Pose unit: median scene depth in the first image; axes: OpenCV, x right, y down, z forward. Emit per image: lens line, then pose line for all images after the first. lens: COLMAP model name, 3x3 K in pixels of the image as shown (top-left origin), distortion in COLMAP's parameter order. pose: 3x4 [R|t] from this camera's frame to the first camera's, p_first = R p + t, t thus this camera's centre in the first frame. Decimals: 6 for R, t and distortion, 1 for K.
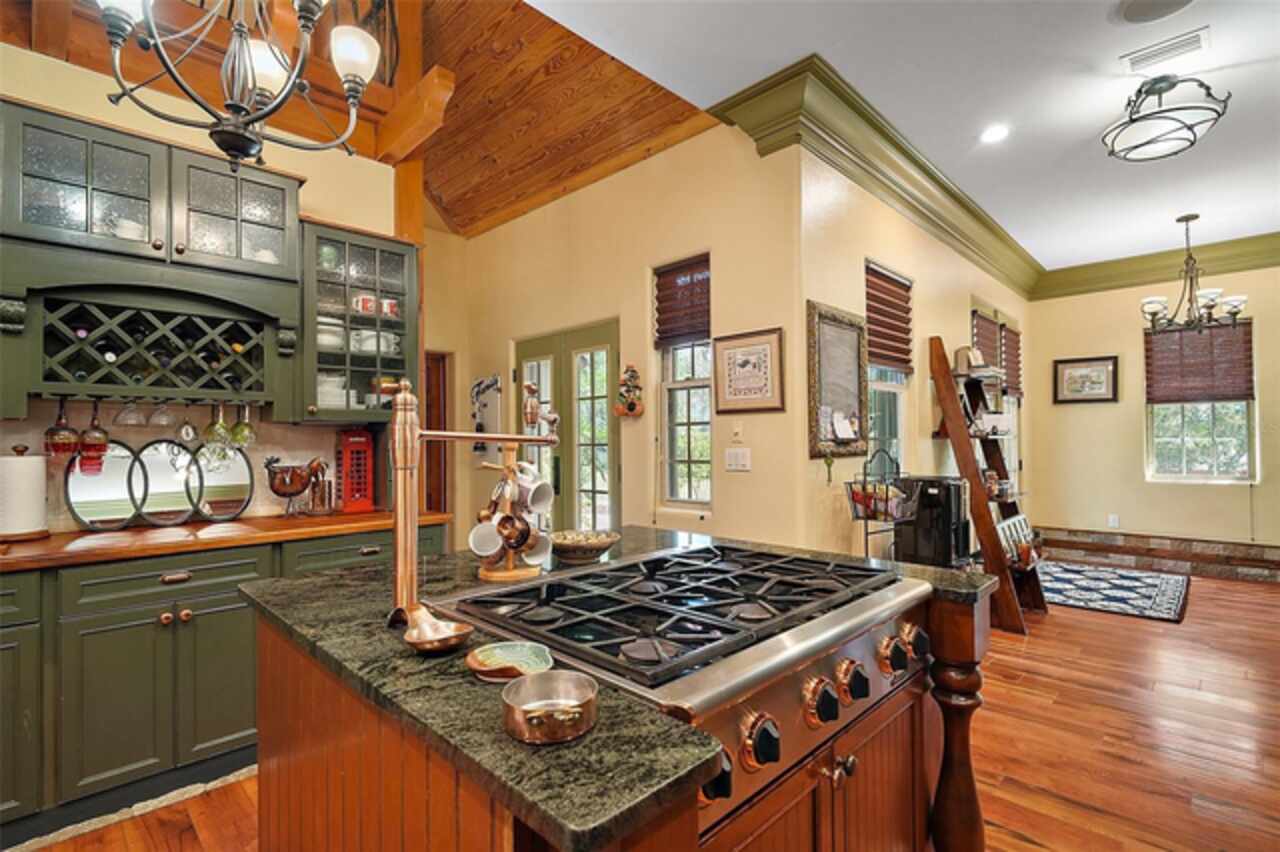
lens RADIAL K [[593.5, 0, 632.2], [0, 593.5, 423.9], [0, 0, 1]] dist [-0.000729, -0.000285]
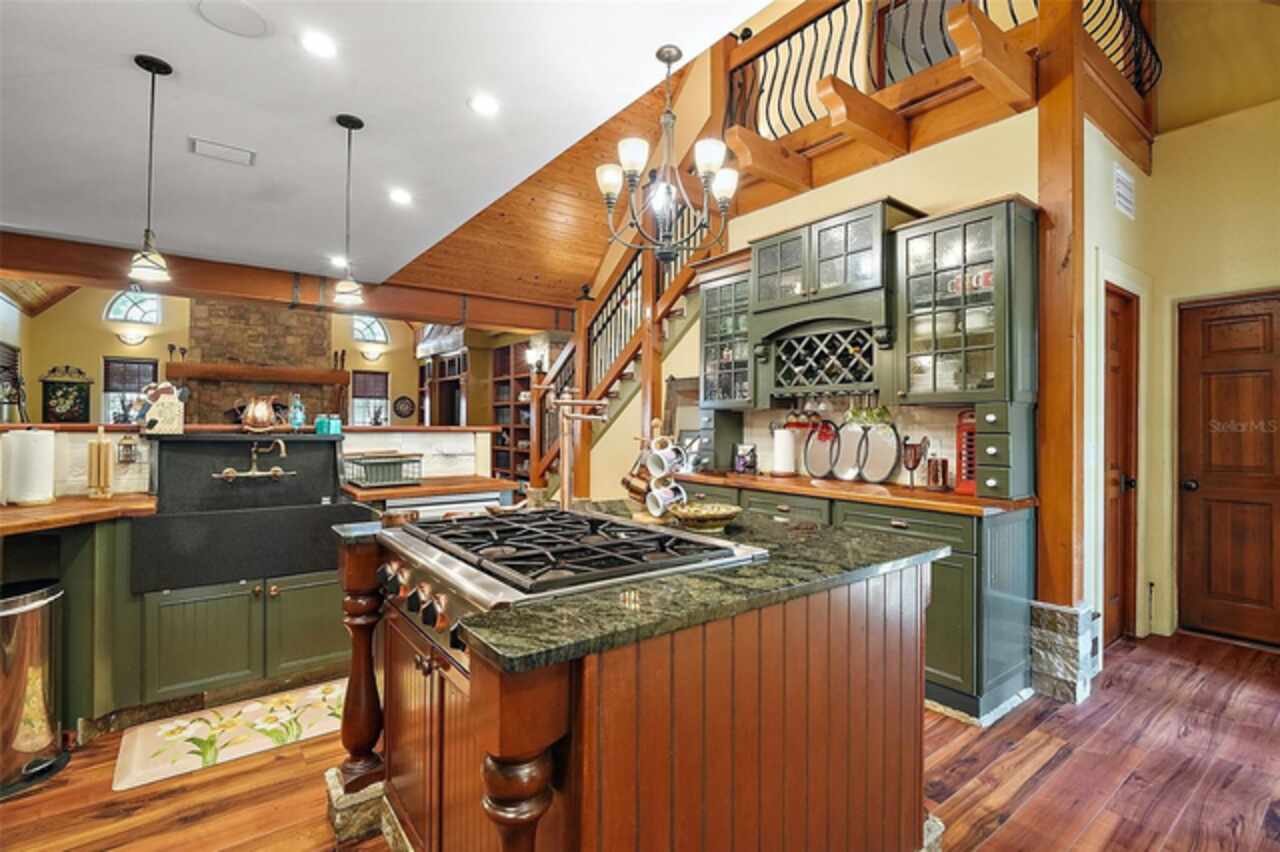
lens RADIAL K [[593.5, 0, 632.2], [0, 593.5, 423.9], [0, 0, 1]] dist [-0.000729, -0.000285]
pose [[-0.141228, 0.010662, -0.989920, 0.719535], [0.028605, 0.999568, 0.006685, 0.011158], [0.989564, -0.027372, -0.141472, 0.710739]]
